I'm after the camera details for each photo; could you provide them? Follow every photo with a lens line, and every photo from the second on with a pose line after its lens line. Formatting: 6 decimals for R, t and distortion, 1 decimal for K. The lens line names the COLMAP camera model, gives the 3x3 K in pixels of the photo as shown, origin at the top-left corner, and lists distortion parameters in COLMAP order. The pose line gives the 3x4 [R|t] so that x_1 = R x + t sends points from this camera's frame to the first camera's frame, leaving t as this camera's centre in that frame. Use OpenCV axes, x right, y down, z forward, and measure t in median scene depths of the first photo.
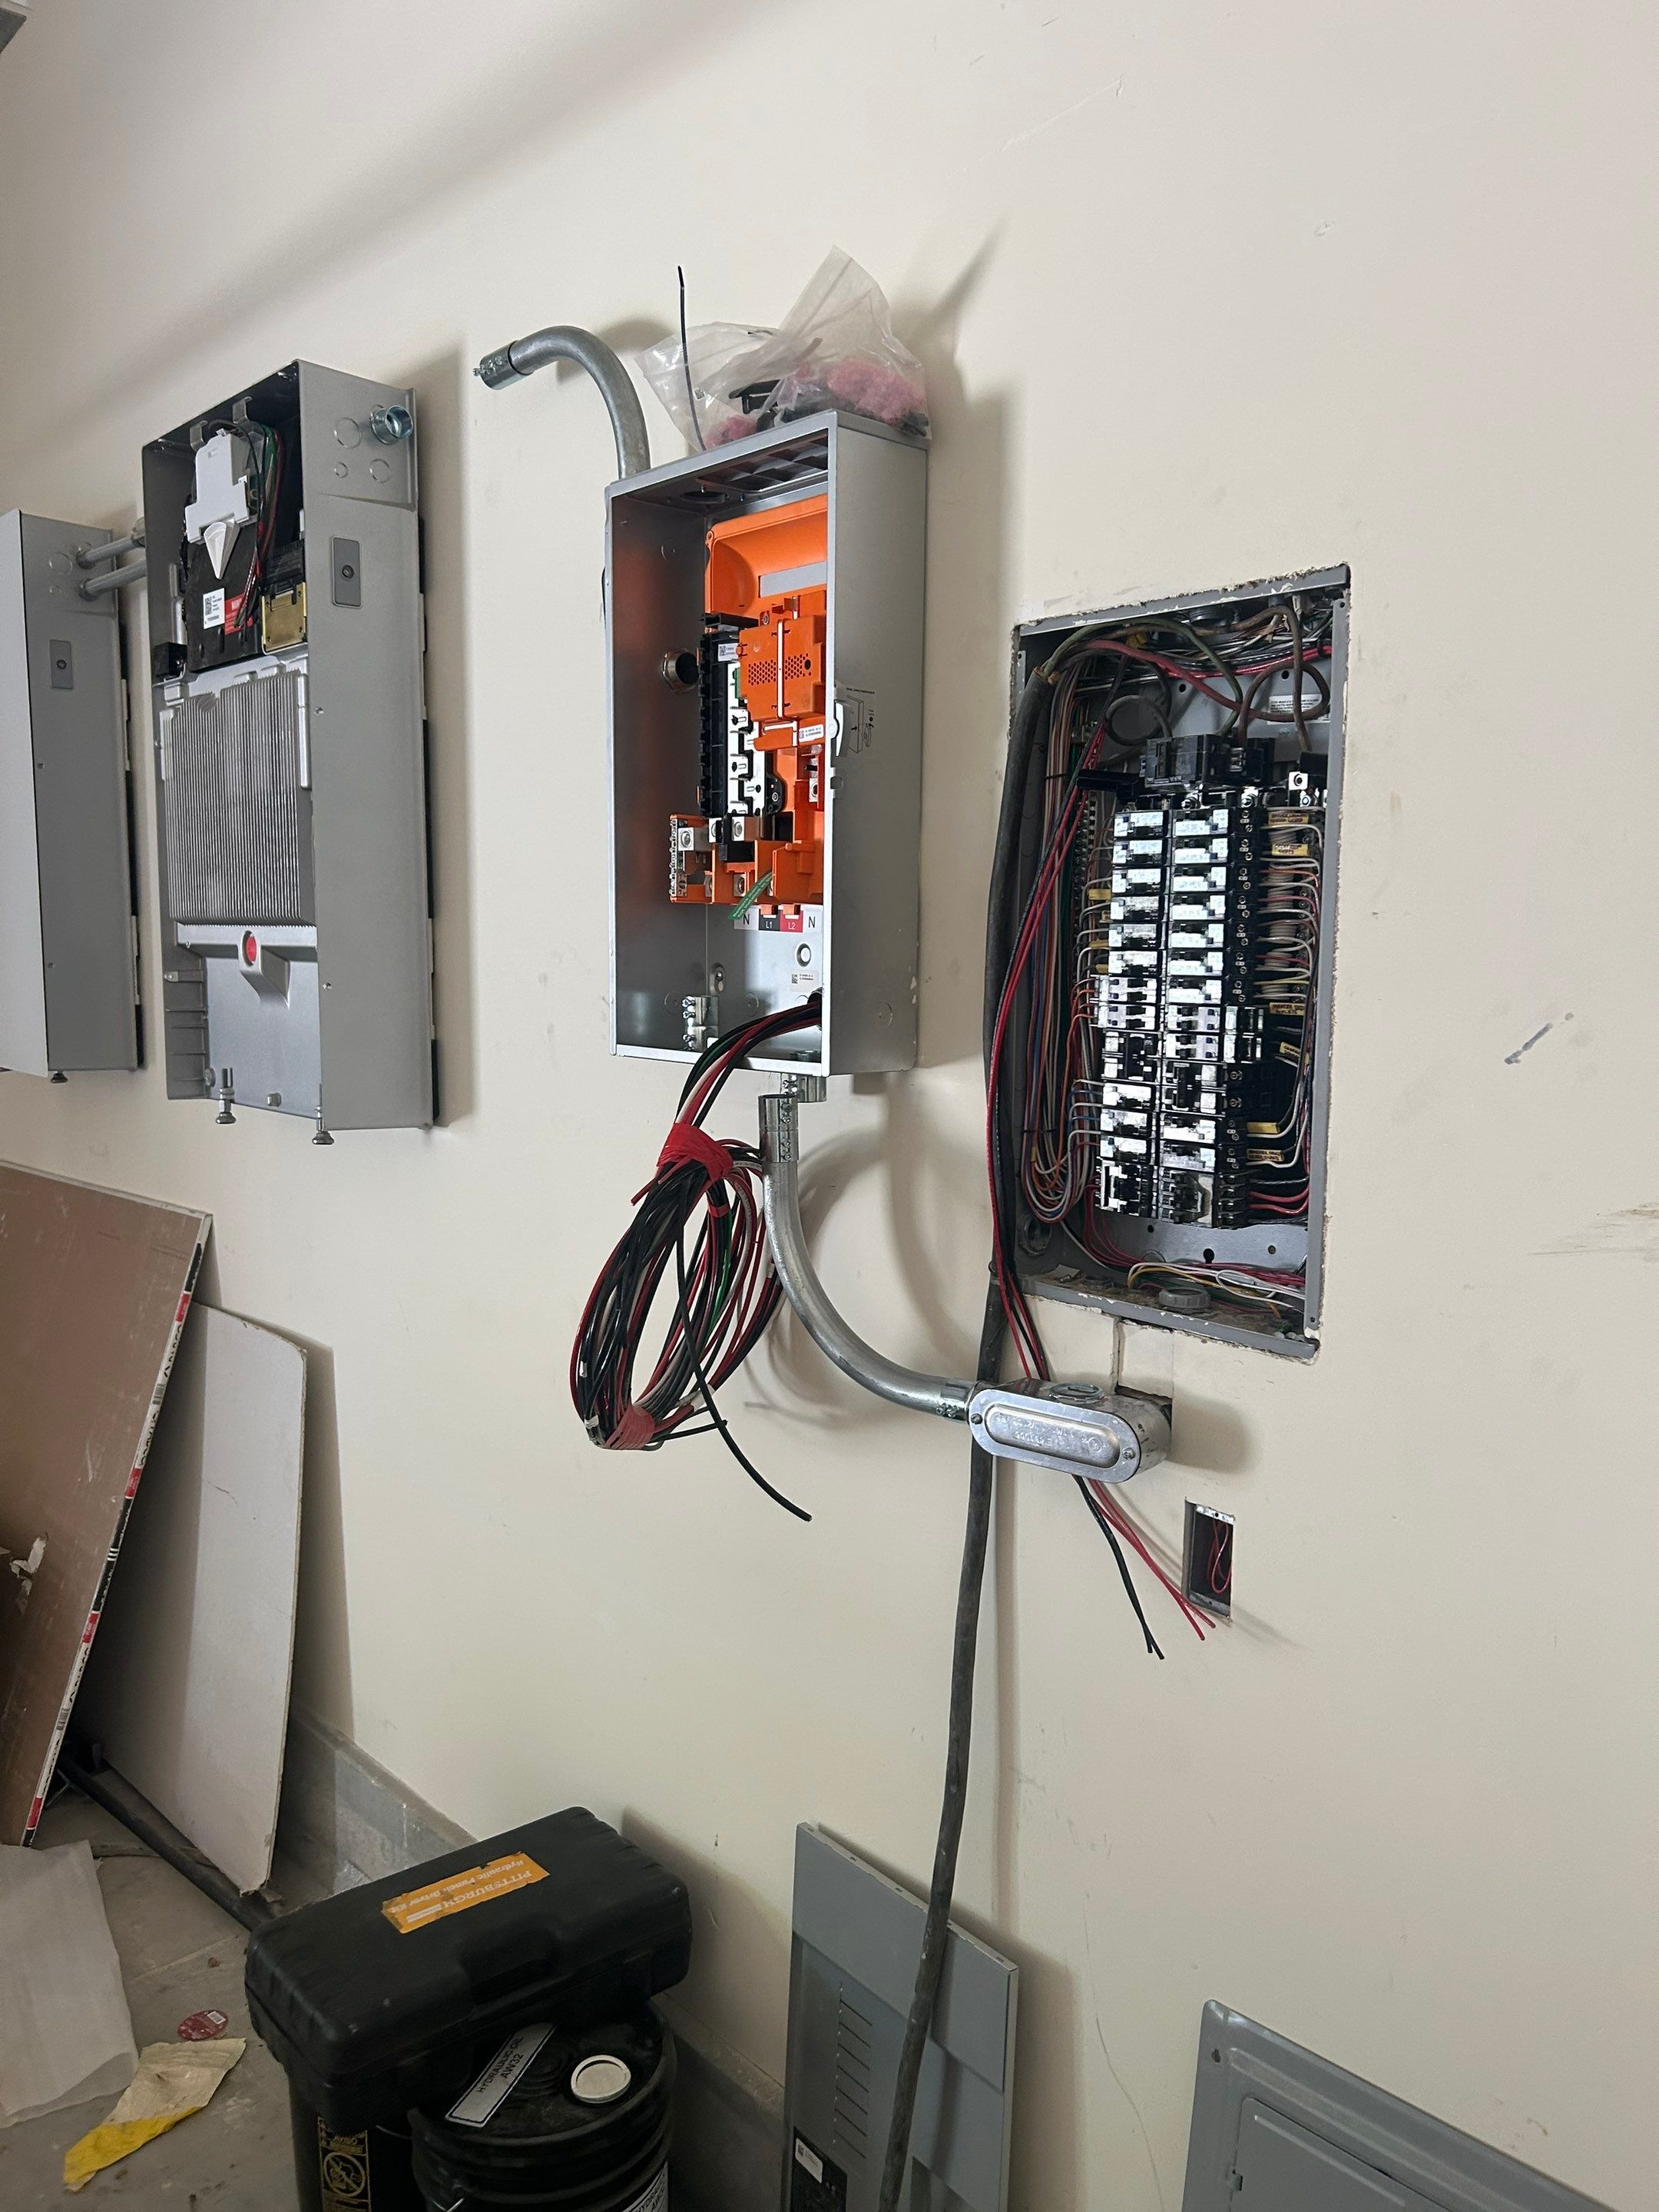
lens RADIAL K [[1627.2, 0, 795.2], [0, 1627.2, 1108.7], [0, 0, 1]] dist [0.079887, -0.118459]
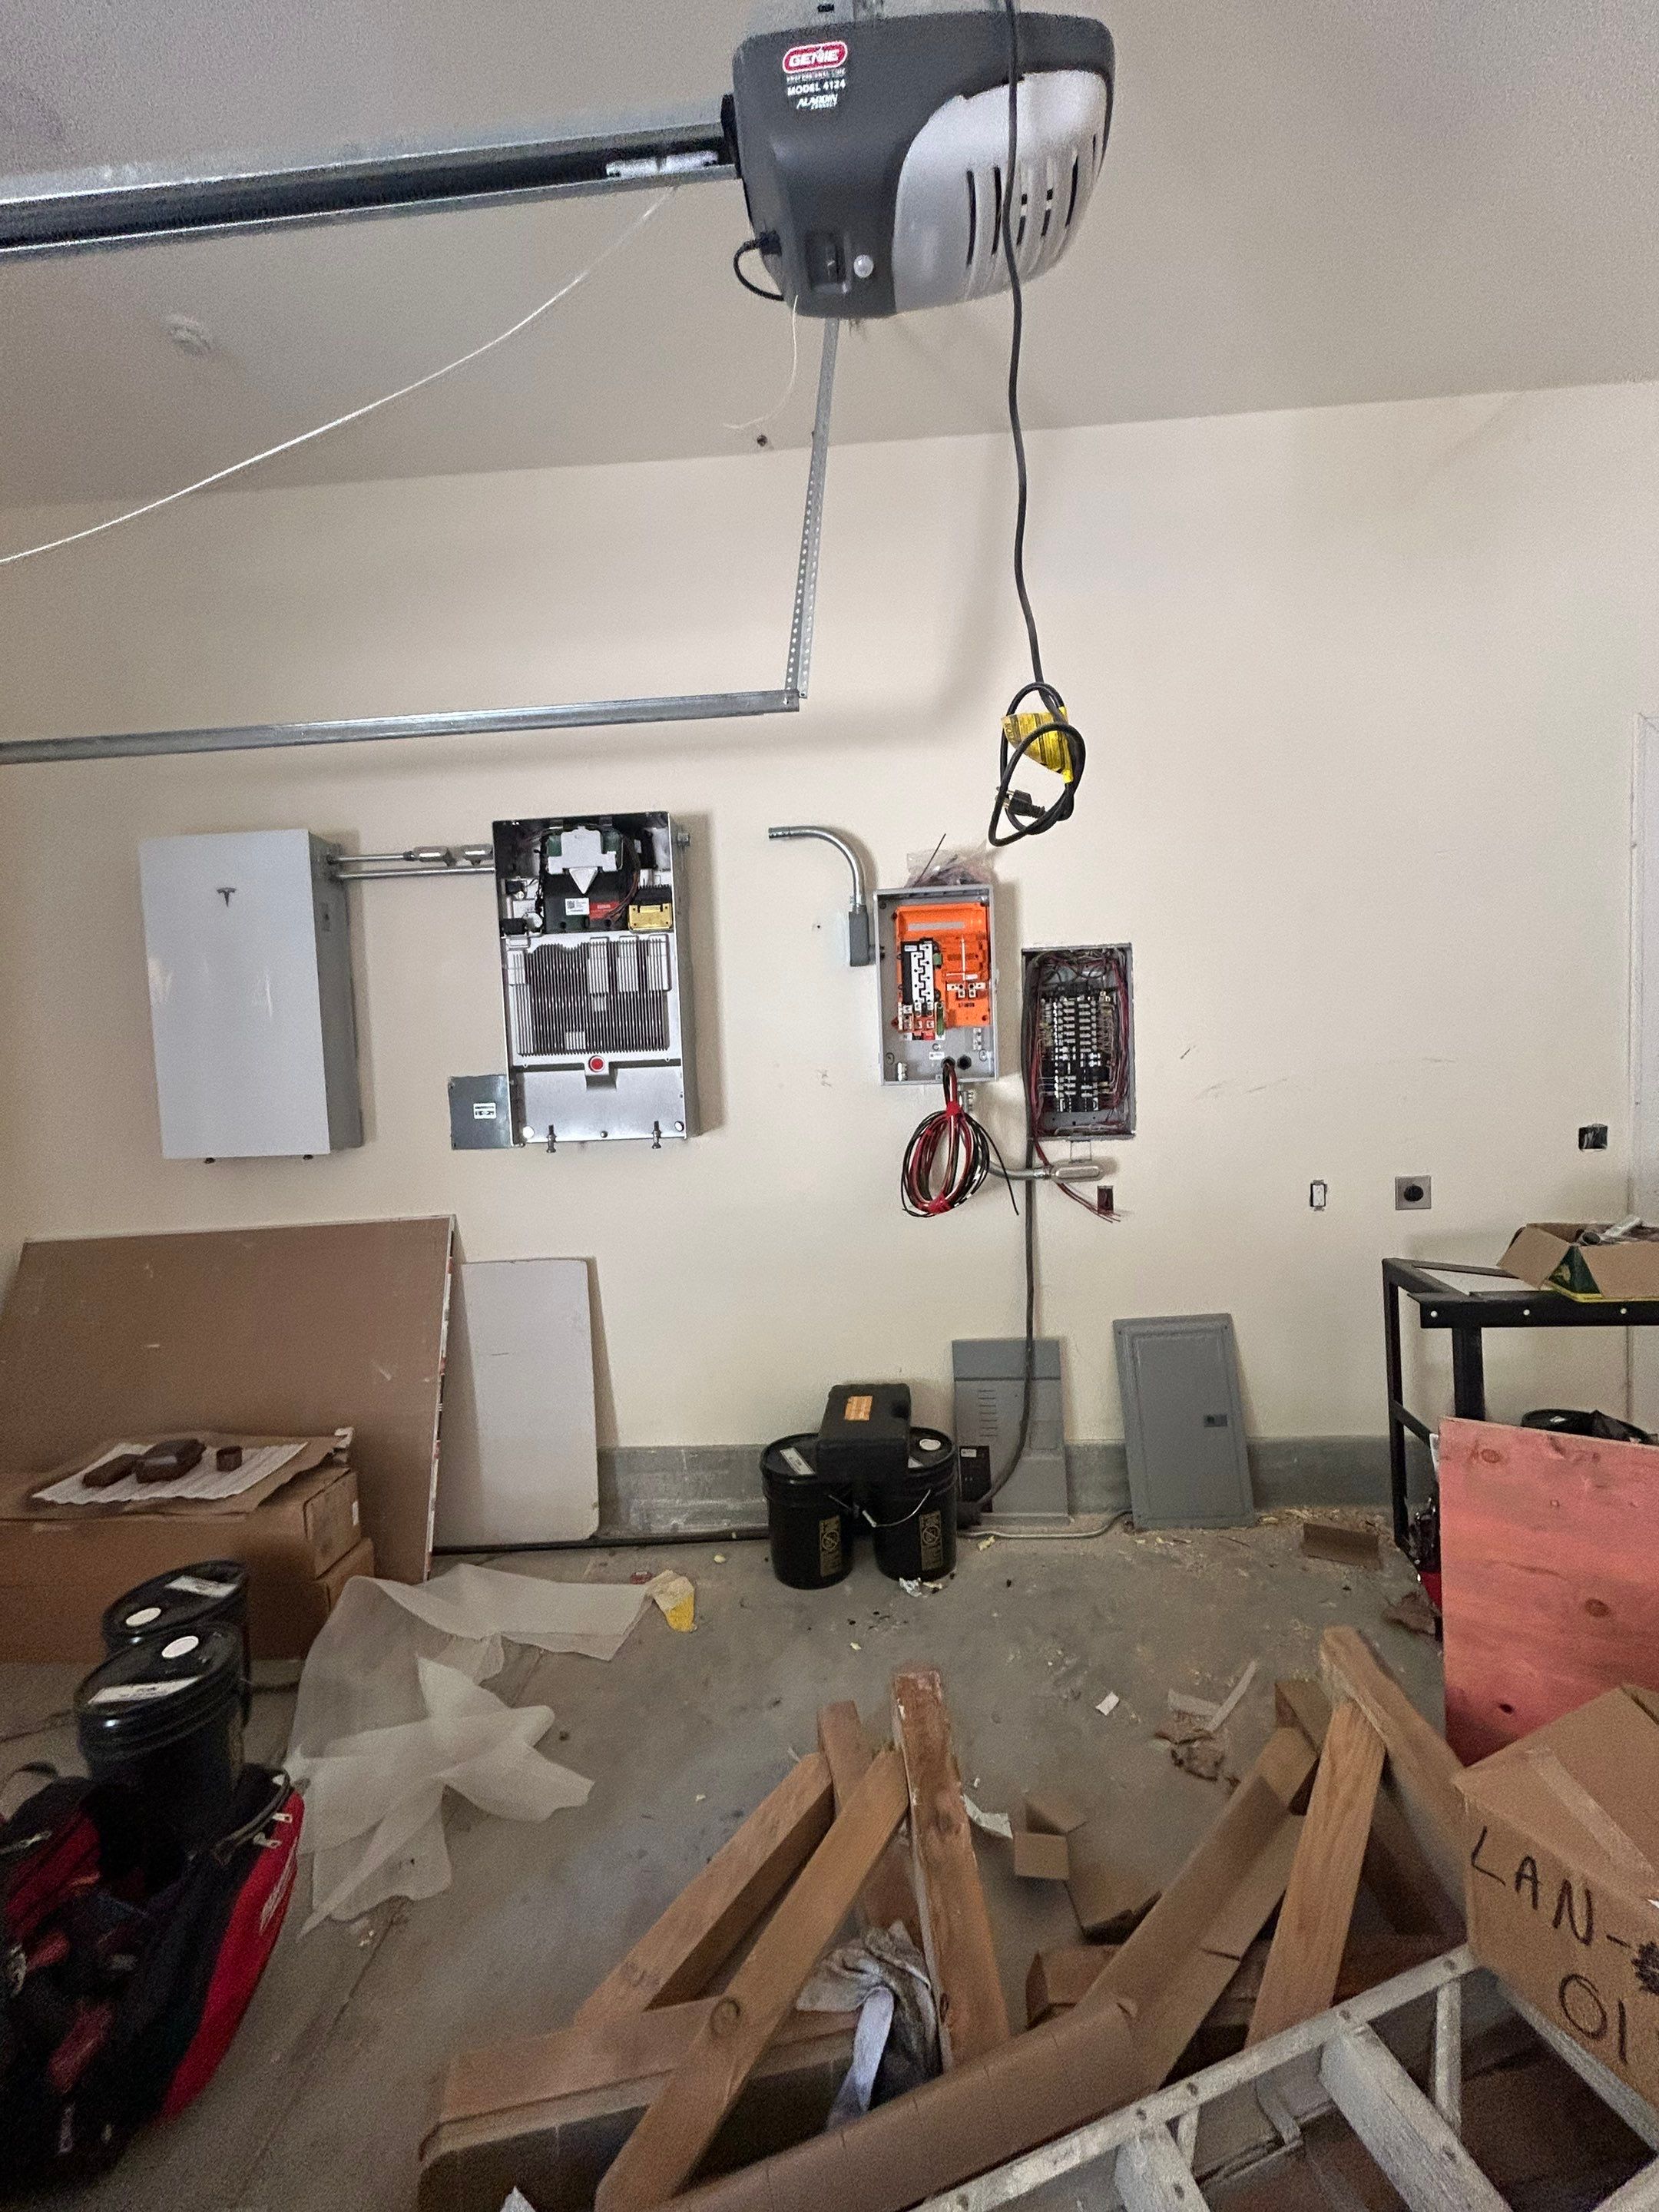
lens RADIAL K [[895.8, 0, 828.8], [0, 895.8, 1096.1], [0, 0, 1]] dist [0.000334, -0.002397]
pose [[0.721355, -0.072114, 0.688801, -1.333619], [0.119557, 0.992599, -0.021287, 0.007071], [-0.682168, 0.097707, 0.724638, -0.061778]]
